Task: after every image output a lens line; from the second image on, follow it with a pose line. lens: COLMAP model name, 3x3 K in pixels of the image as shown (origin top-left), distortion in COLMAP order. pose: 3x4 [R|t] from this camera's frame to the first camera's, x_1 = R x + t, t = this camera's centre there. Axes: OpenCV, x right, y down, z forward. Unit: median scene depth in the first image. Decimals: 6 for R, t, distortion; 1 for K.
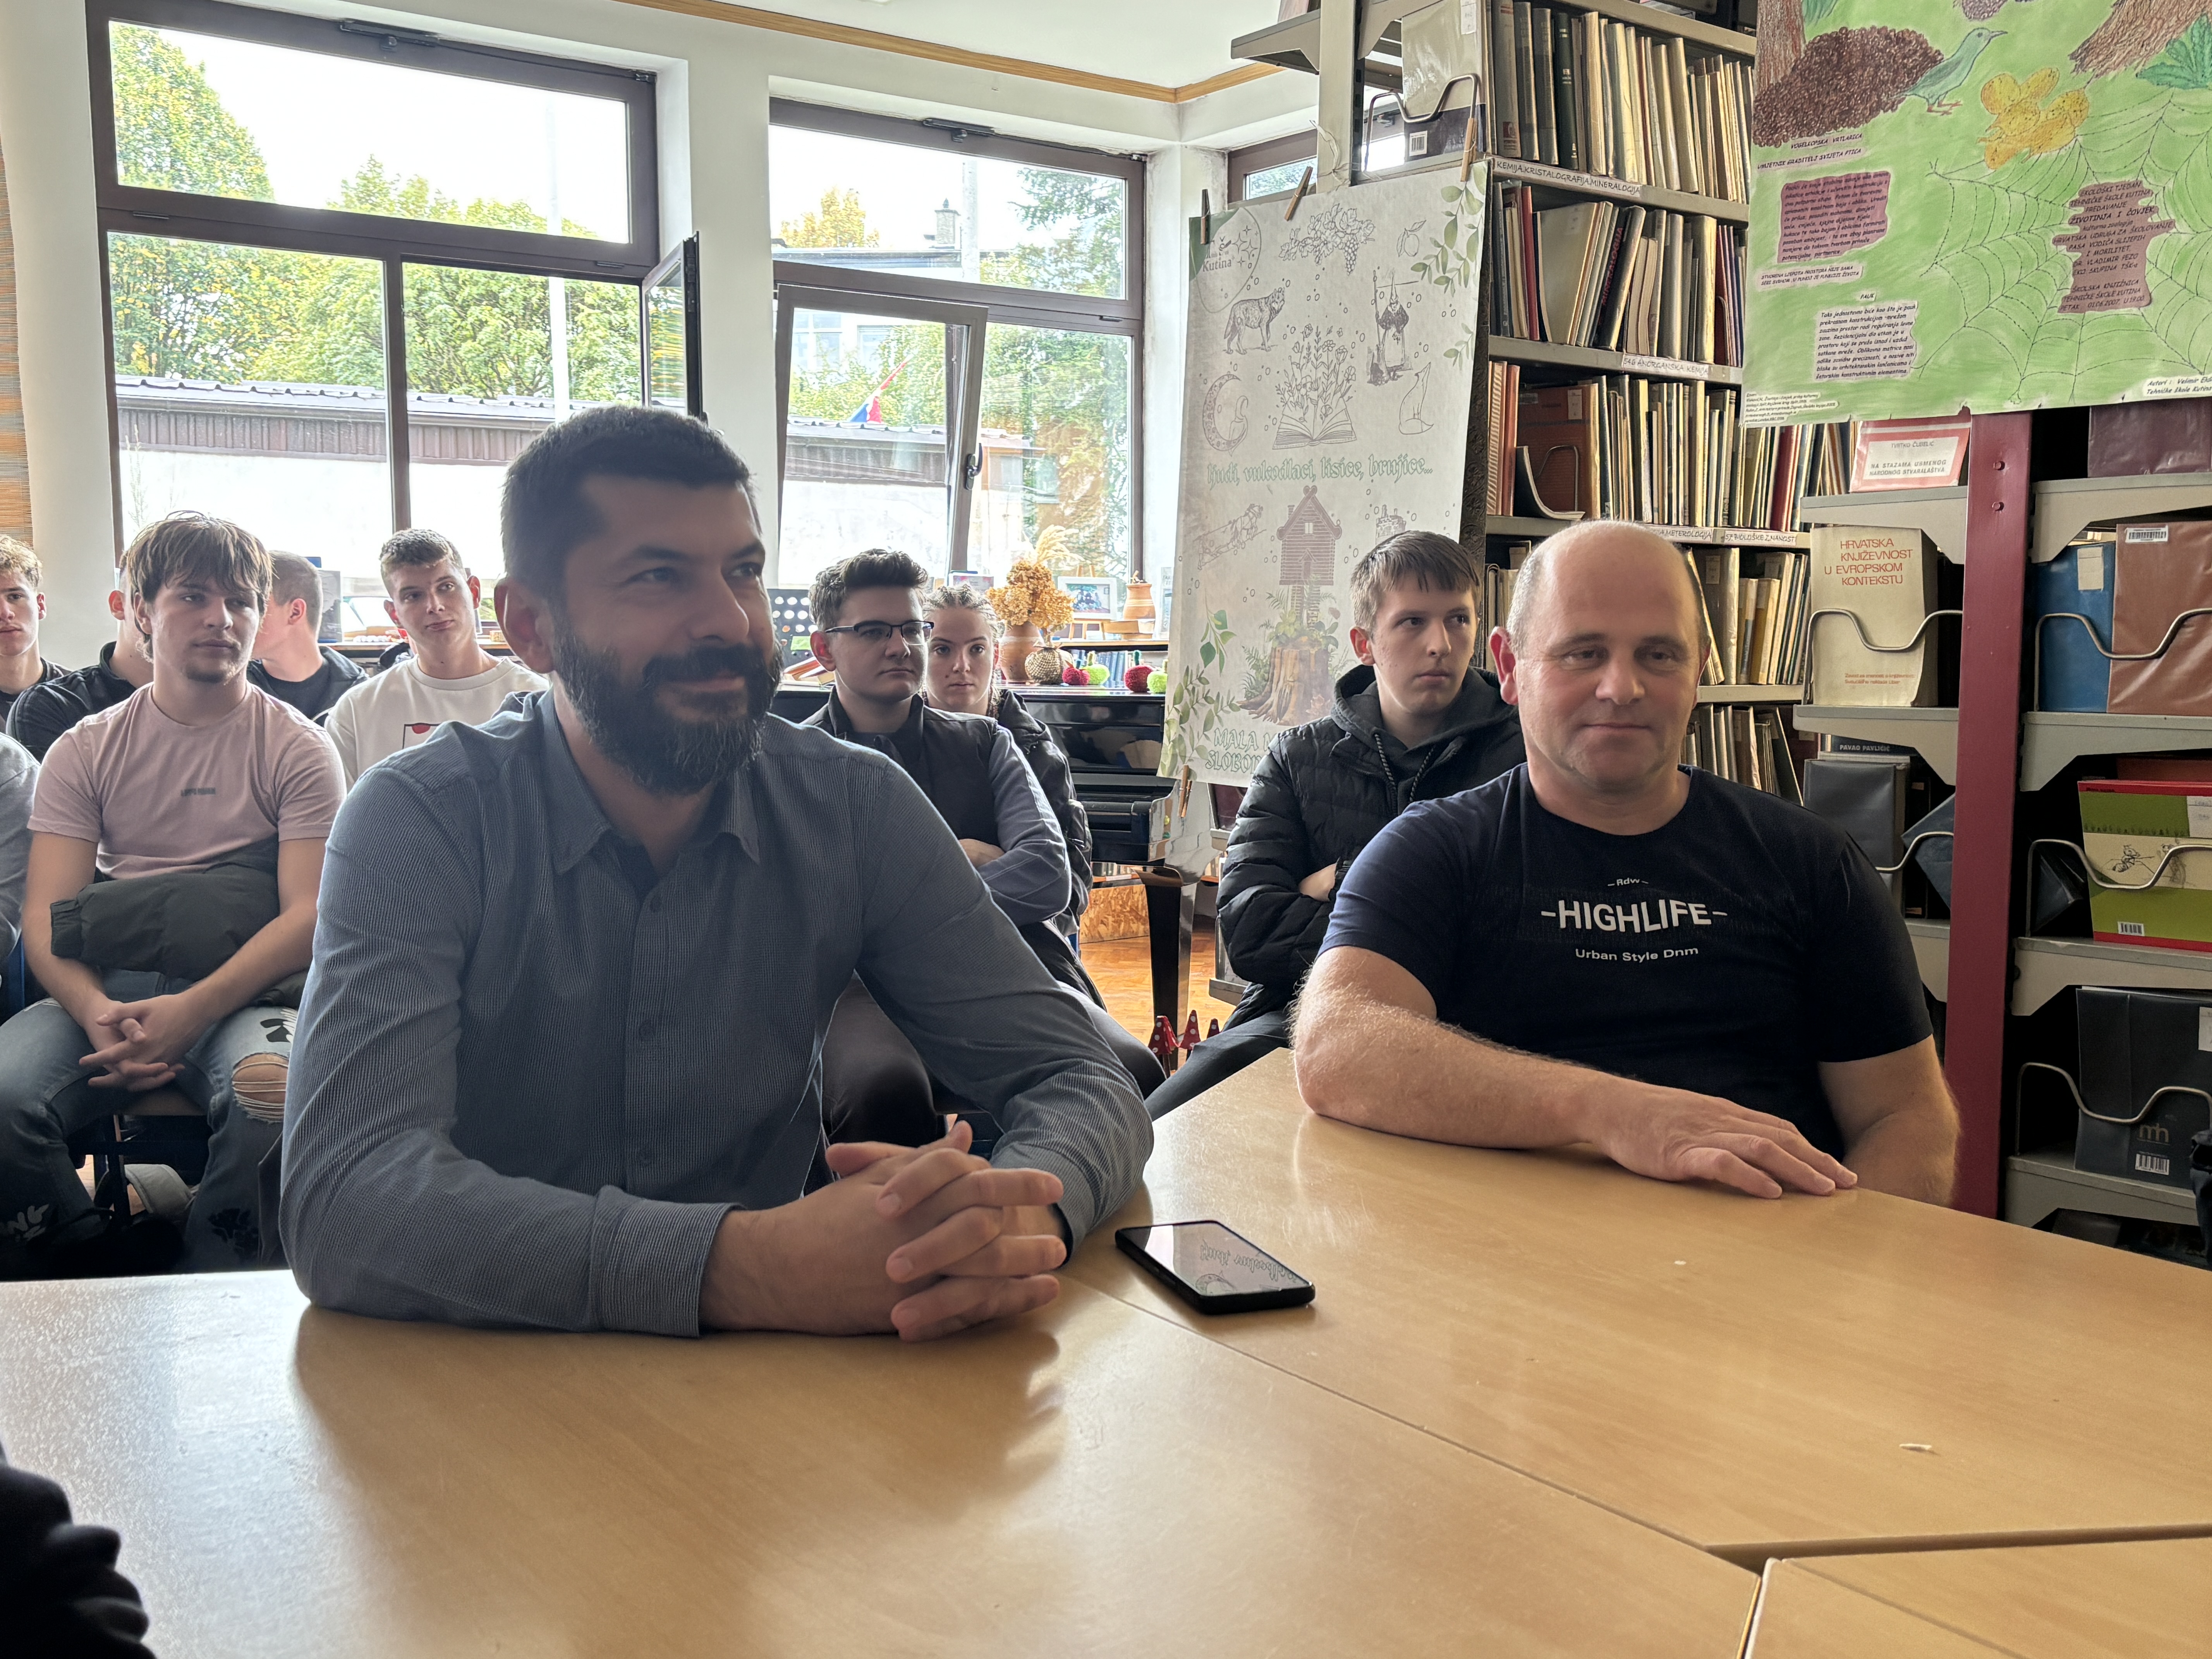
lens RADIAL K [[2123.6, 0, 1106.0], [0, 2123.6, 829.5], [0, 0, 1]] dist [0.019225, 0.007488]
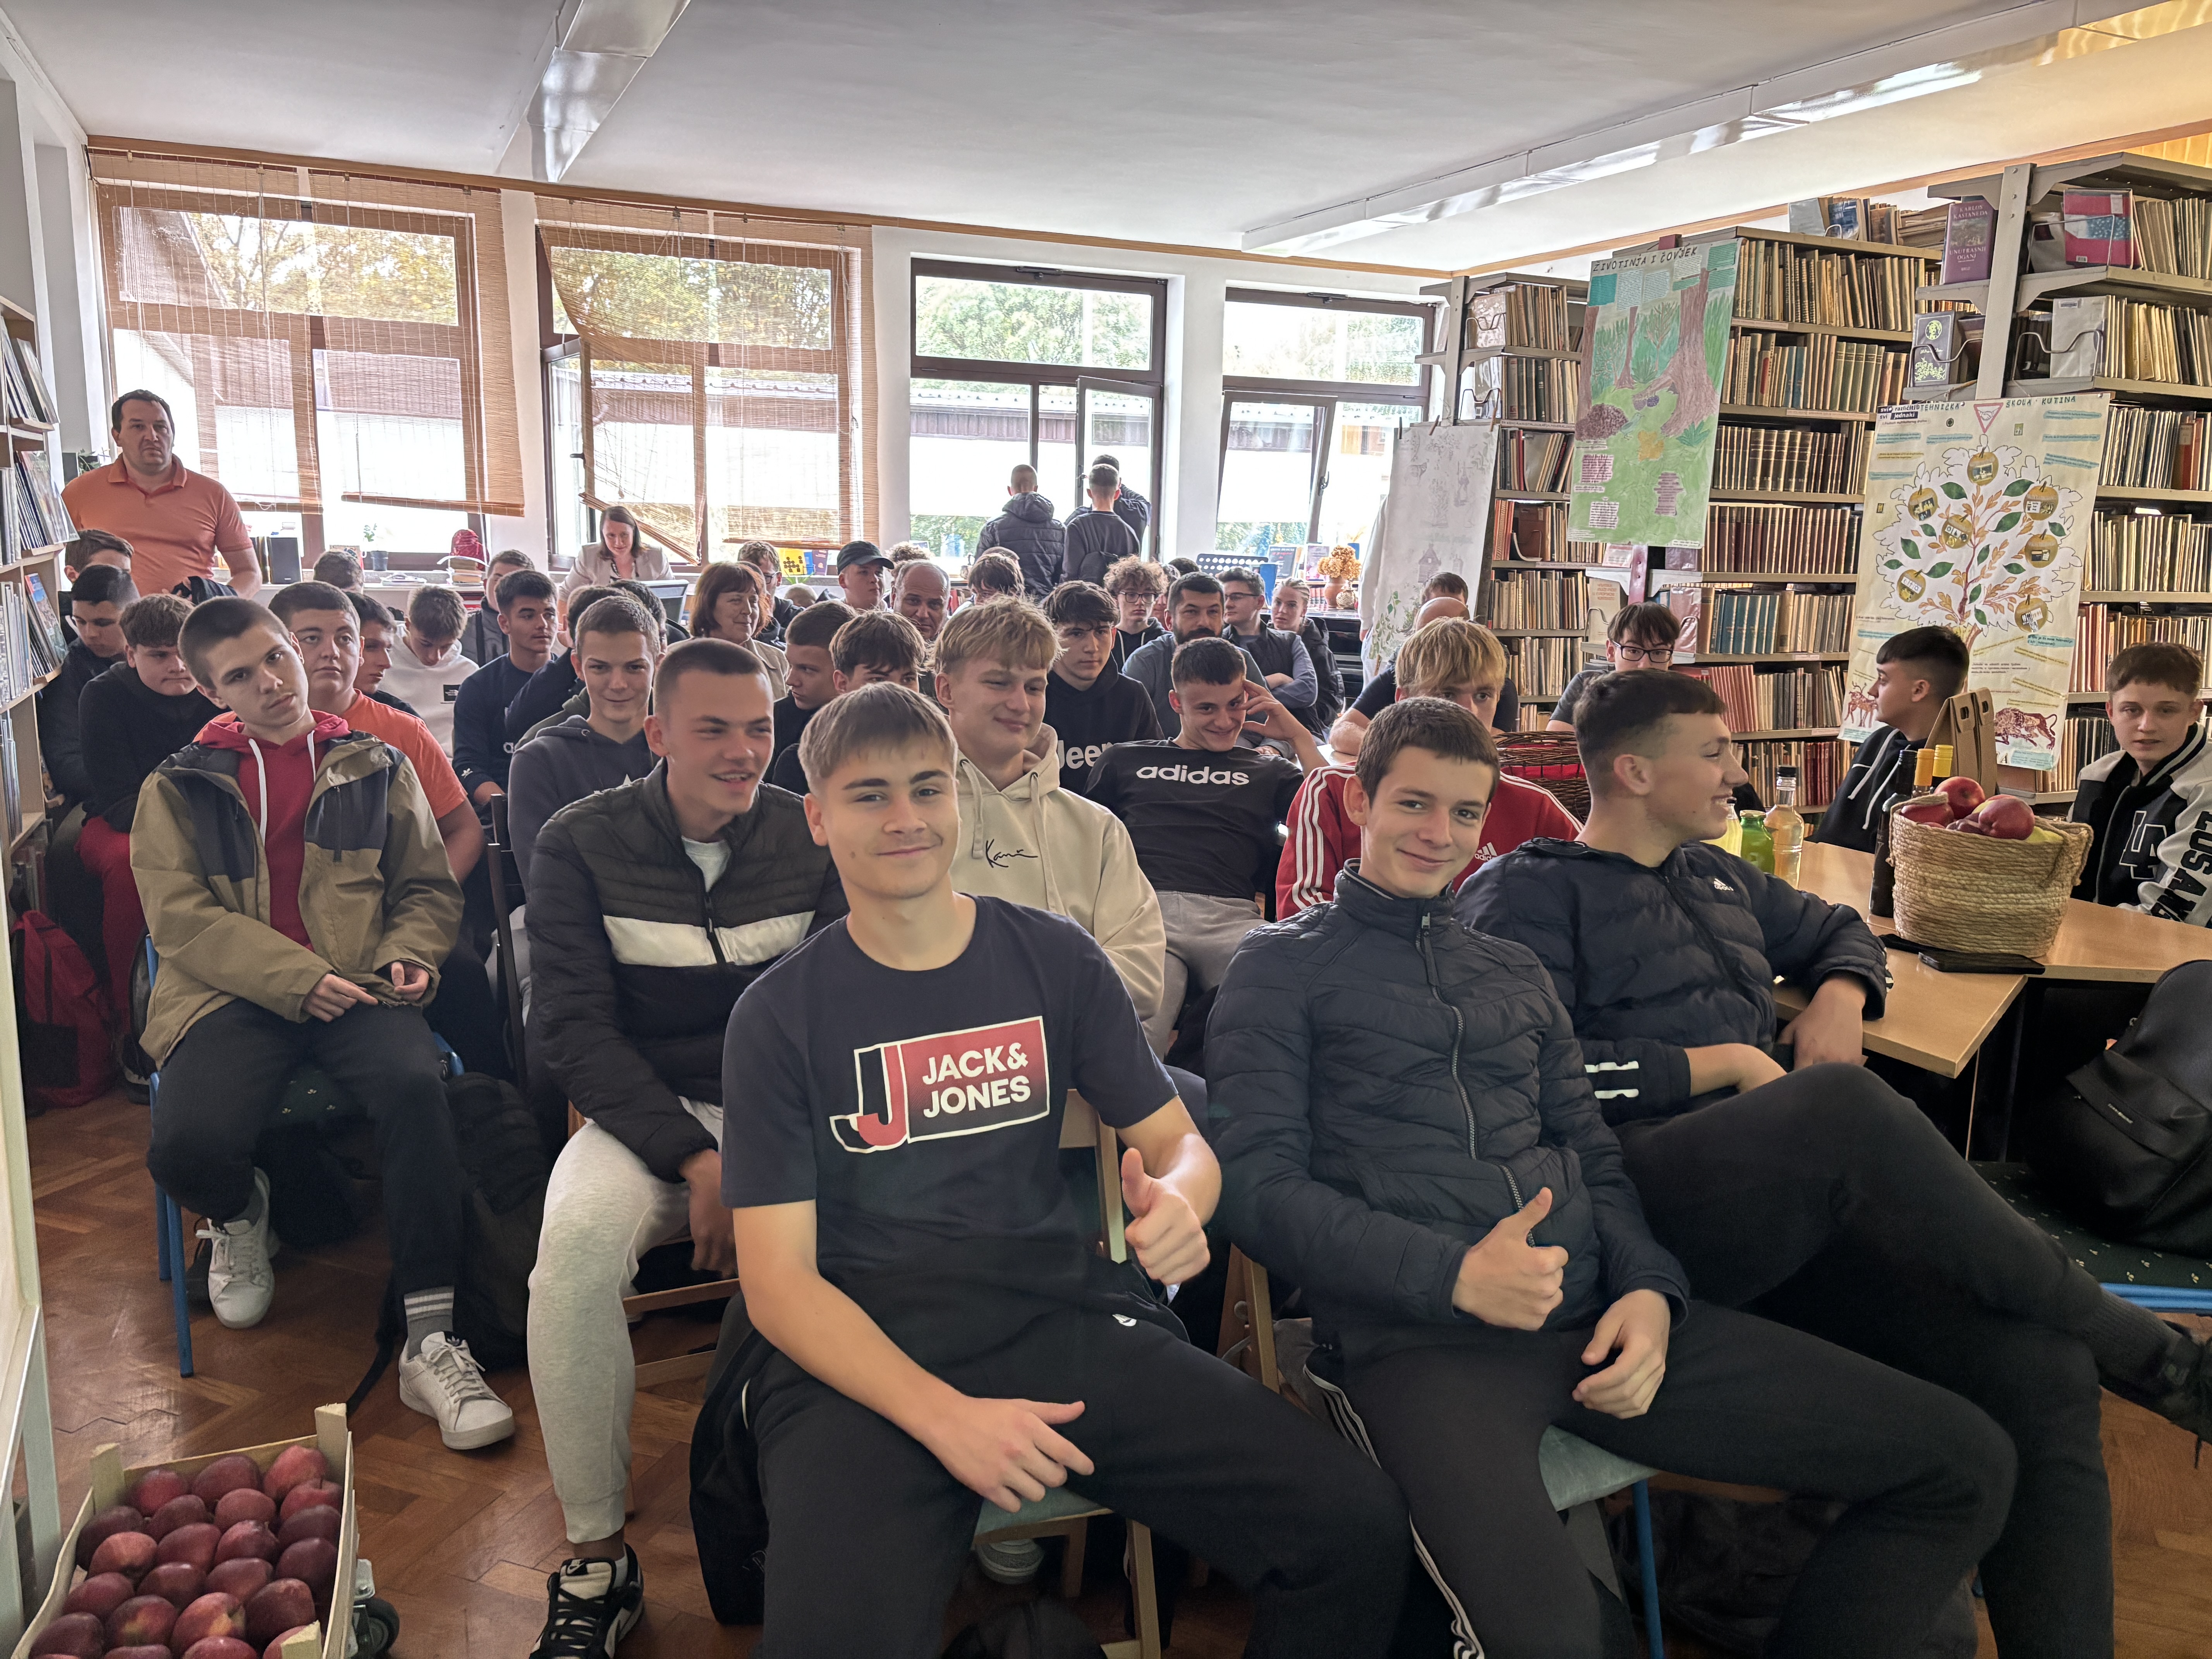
lens RADIAL K [[1665.2, 0, 1105.2], [0, 1665.2, 839.2], [0, 0, 1]] dist [0.043517, -0.057693]
pose [[0.976701, 0.068522, -0.203374, 0.147825], [-0.050565, 0.994454, 0.092220, 0.022421], [0.208565, -0.079788, 0.974749, -1.044054]]
